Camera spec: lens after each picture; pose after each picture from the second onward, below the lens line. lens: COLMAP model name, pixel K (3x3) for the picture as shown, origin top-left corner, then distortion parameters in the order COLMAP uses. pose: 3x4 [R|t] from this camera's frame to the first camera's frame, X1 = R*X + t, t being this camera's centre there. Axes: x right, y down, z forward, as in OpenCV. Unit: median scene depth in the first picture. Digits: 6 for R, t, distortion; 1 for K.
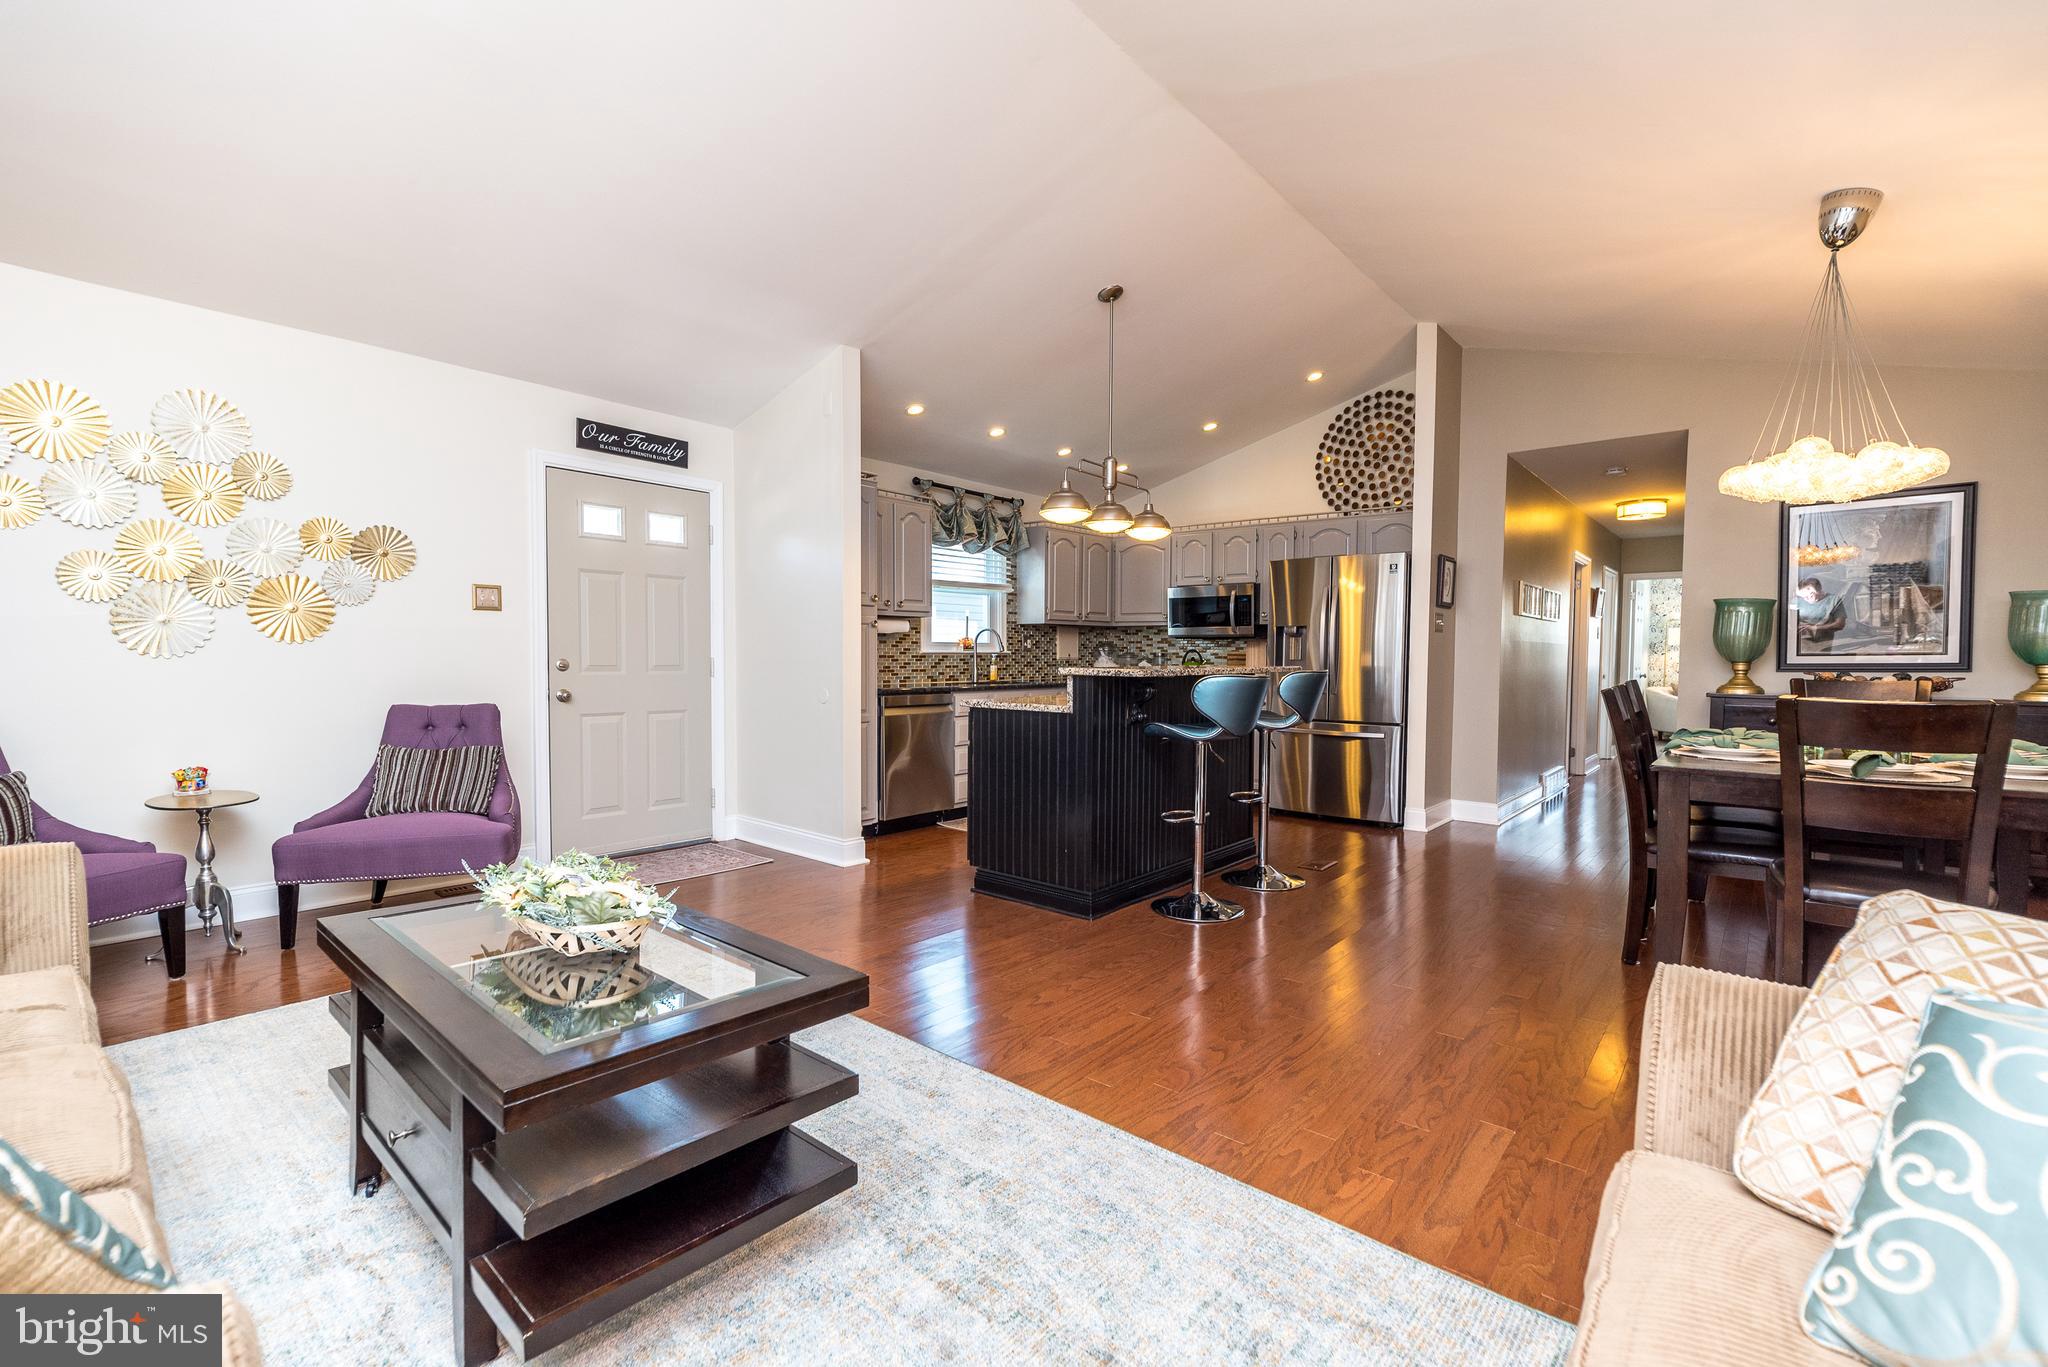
lens RADIAL K [[892.9, 0, 1028.5], [0, 892.9, 681.9], [0, 0, 1]] dist [0.004549, 0.000898]
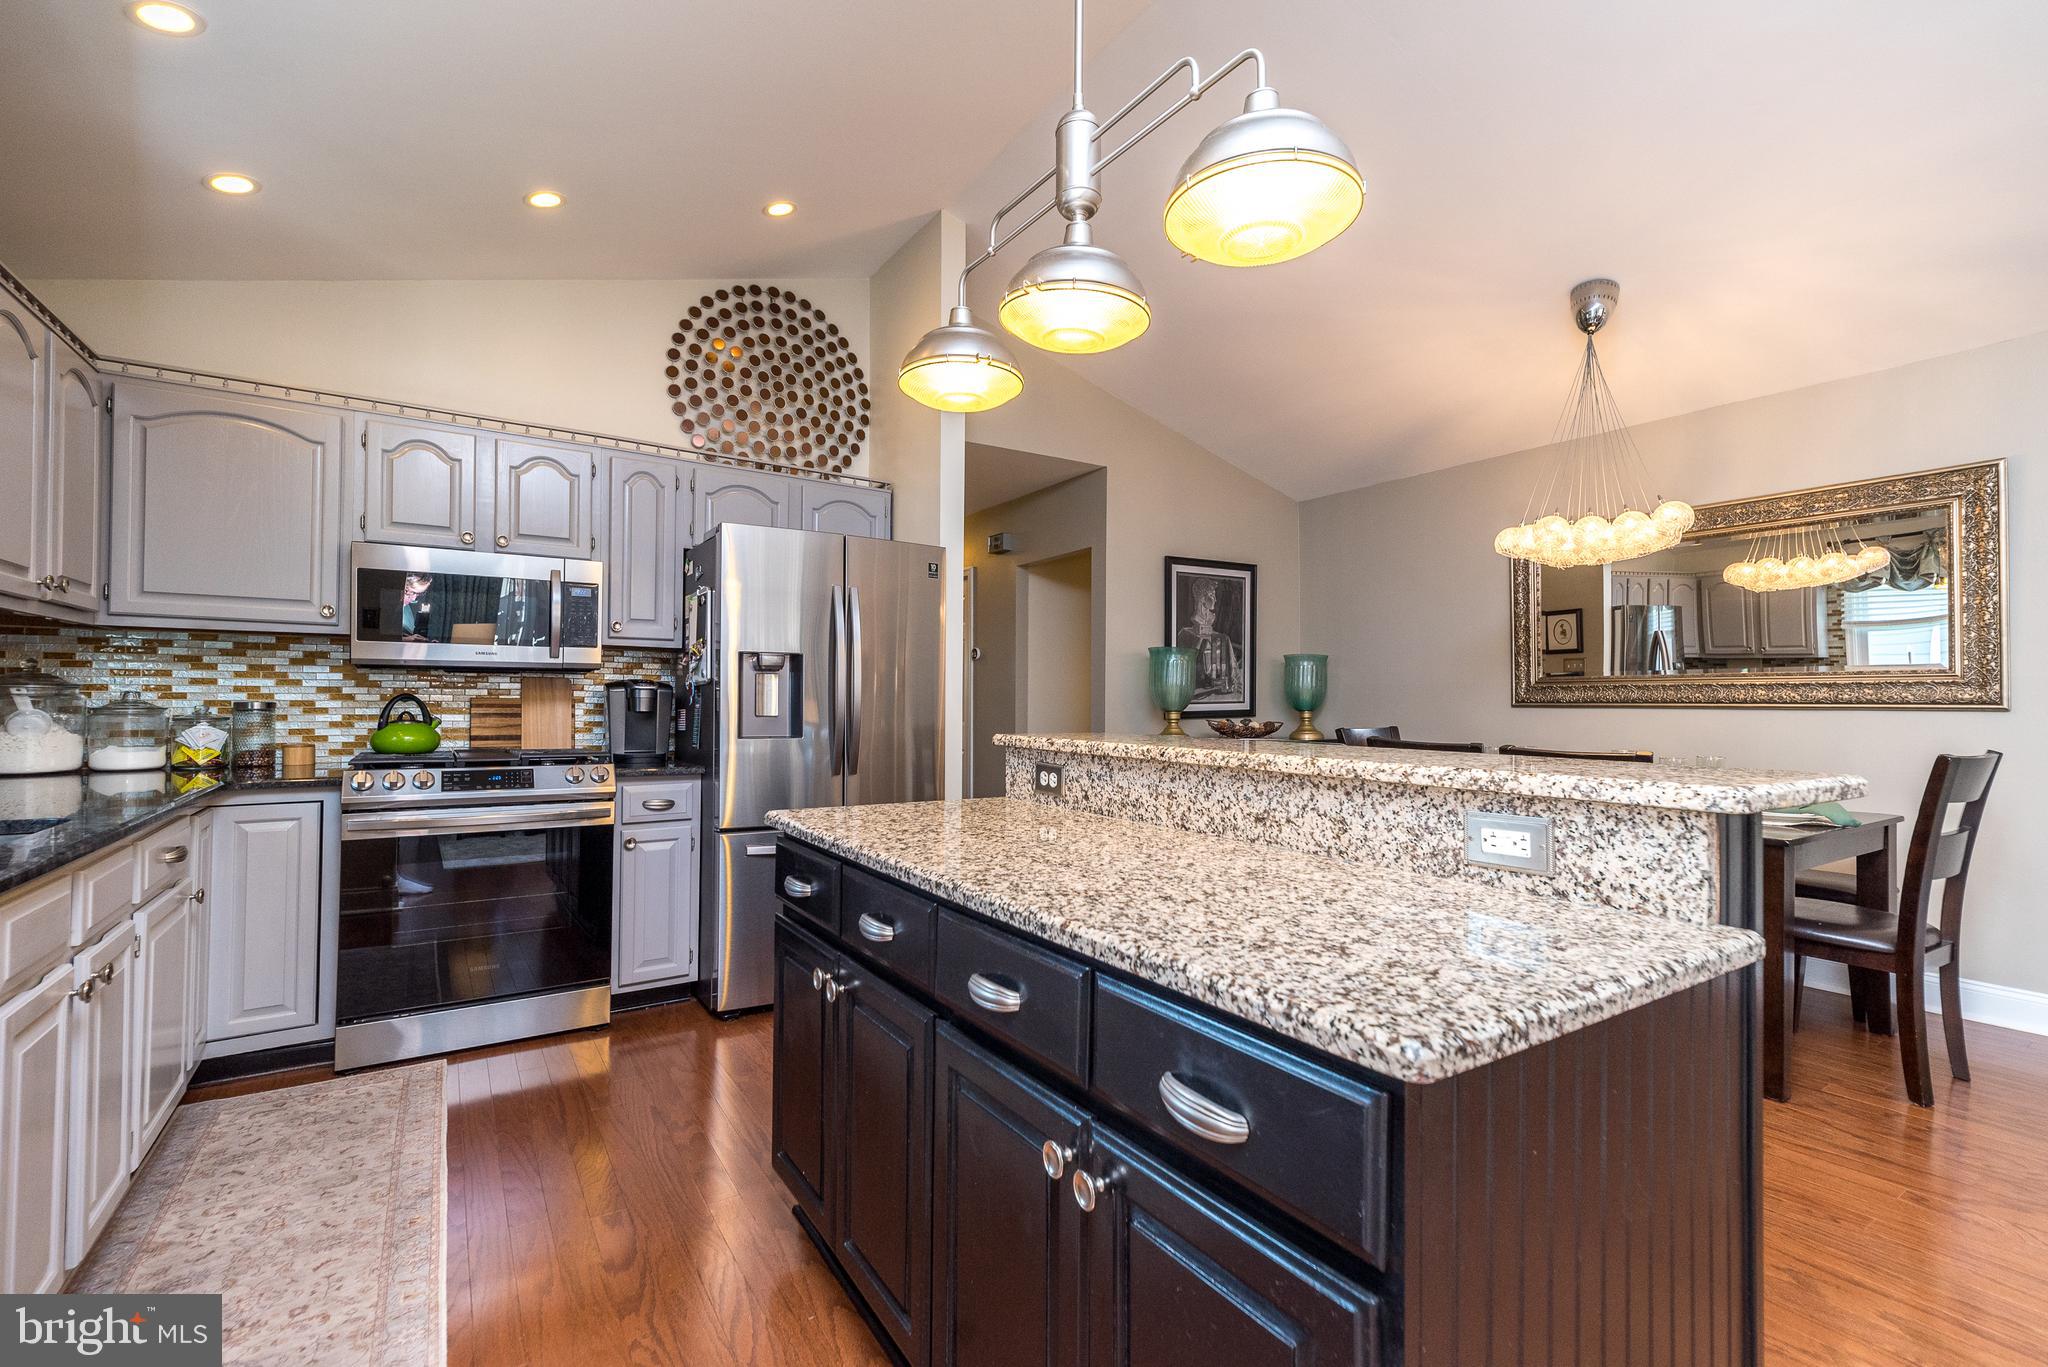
lens RADIAL K [[892.9, 0, 1022.6], [0, 892.9, 689.7], [0, 0, 1]] dist [0.004549, 0.000898]
pose [[0.289323, 0.006881, 0.957207, -0.159032], [0.025943, 0.999550, -0.015027, -0.026741], [-0.956880, 0.029181, 0.289014, 0.657682]]
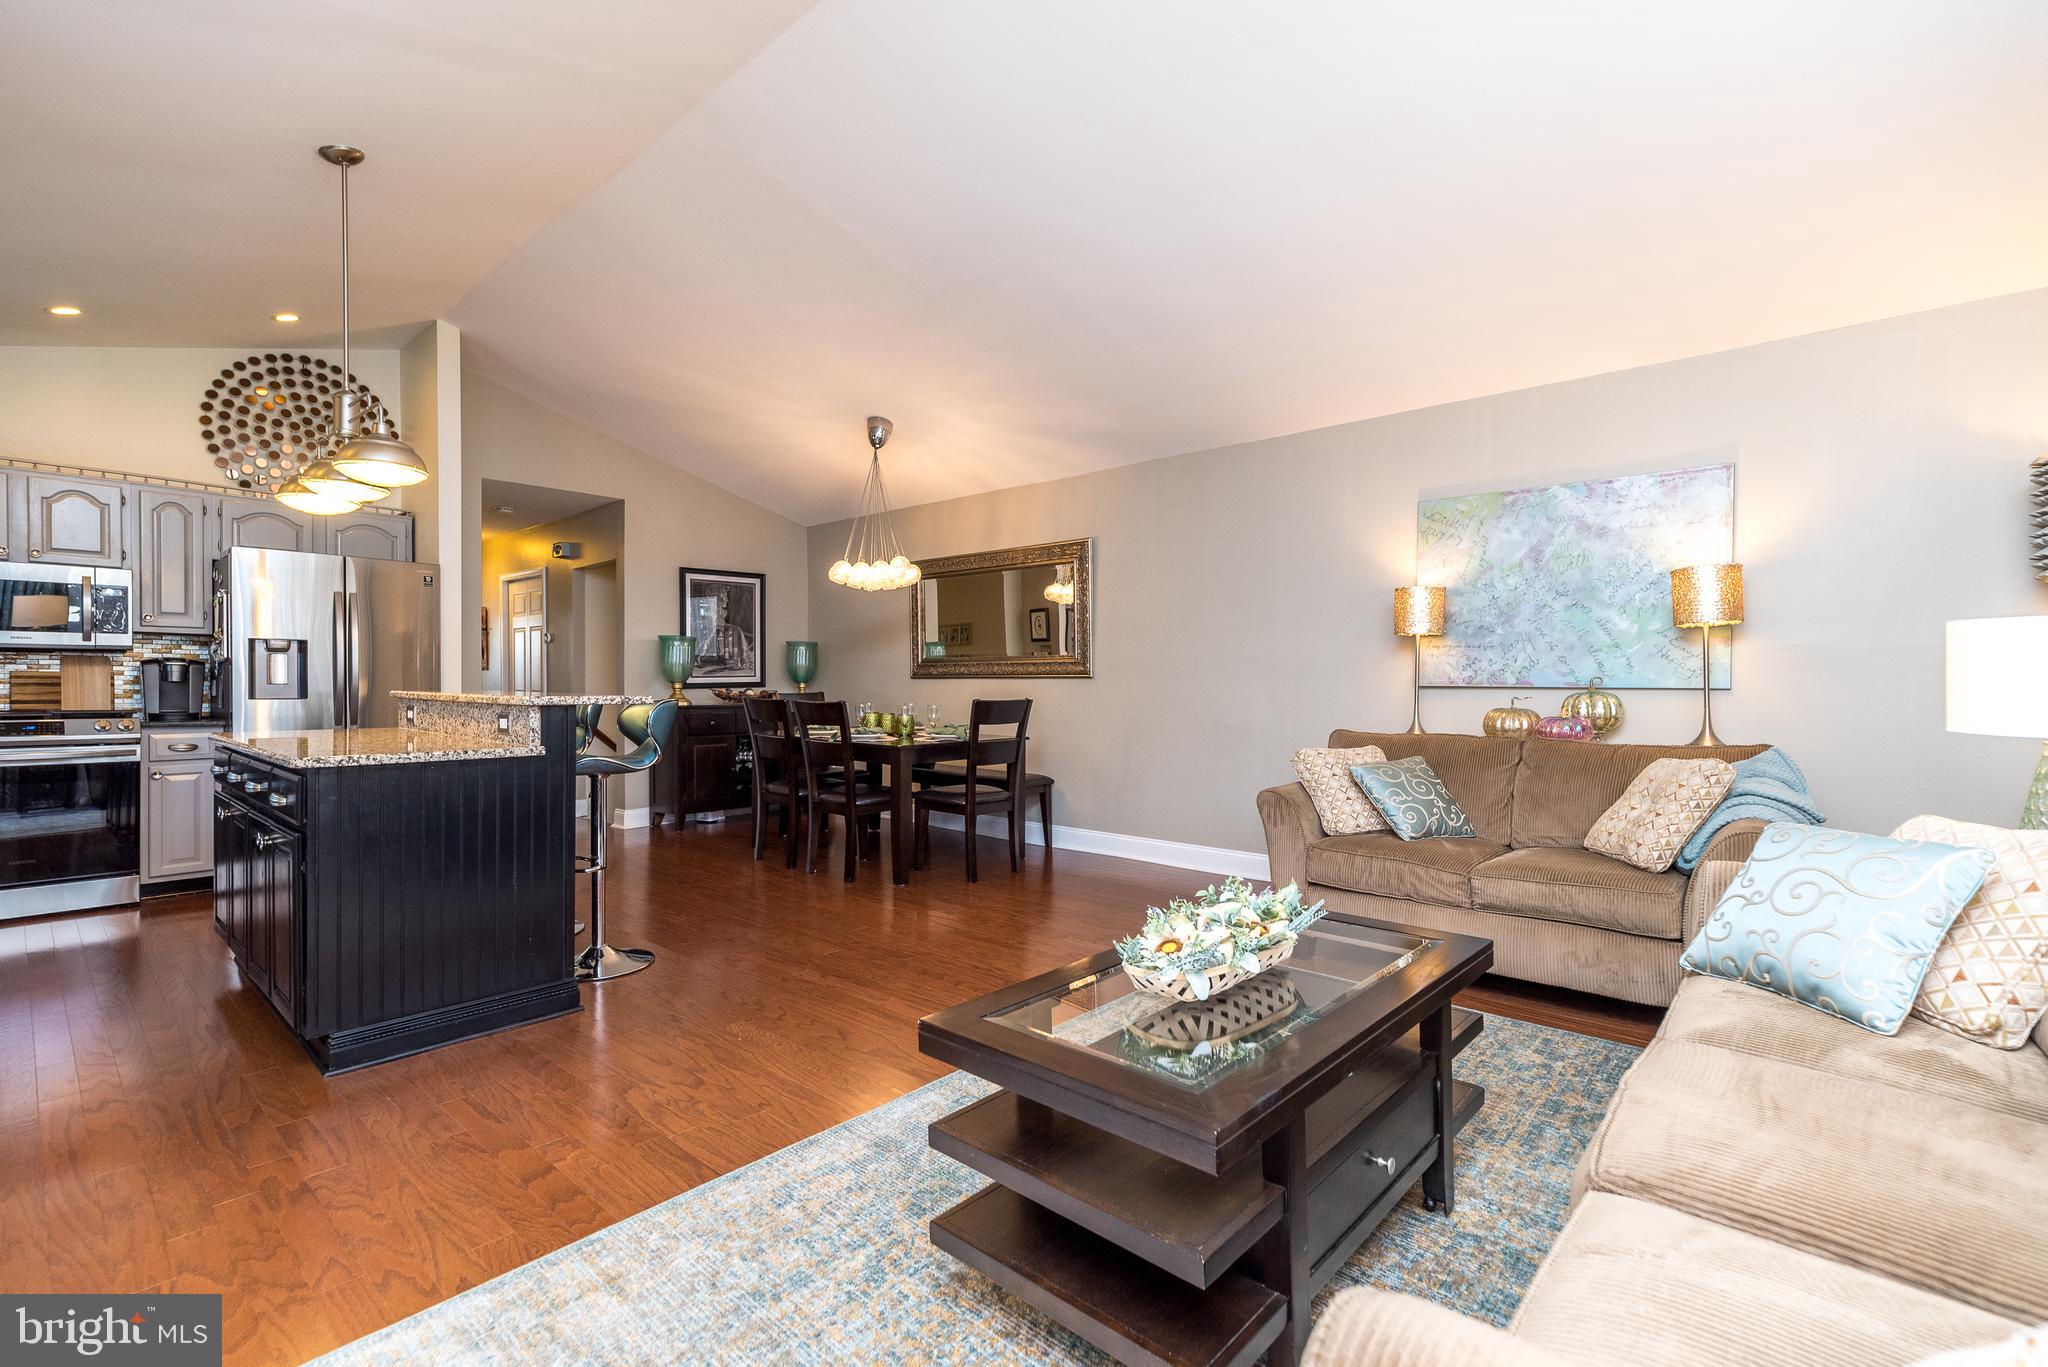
lens RADIAL K [[892.9, 0, 1023.0], [0, 892.9, 689.3], [0, 0, 1]] dist [0.004549, 0.000898]
pose [[0.026485, -0.014678, 0.999541, -0.415737], [0.028368, 0.999501, 0.013926, -0.011919], [-0.999247, 0.027987, 0.026888, 0.329295]]
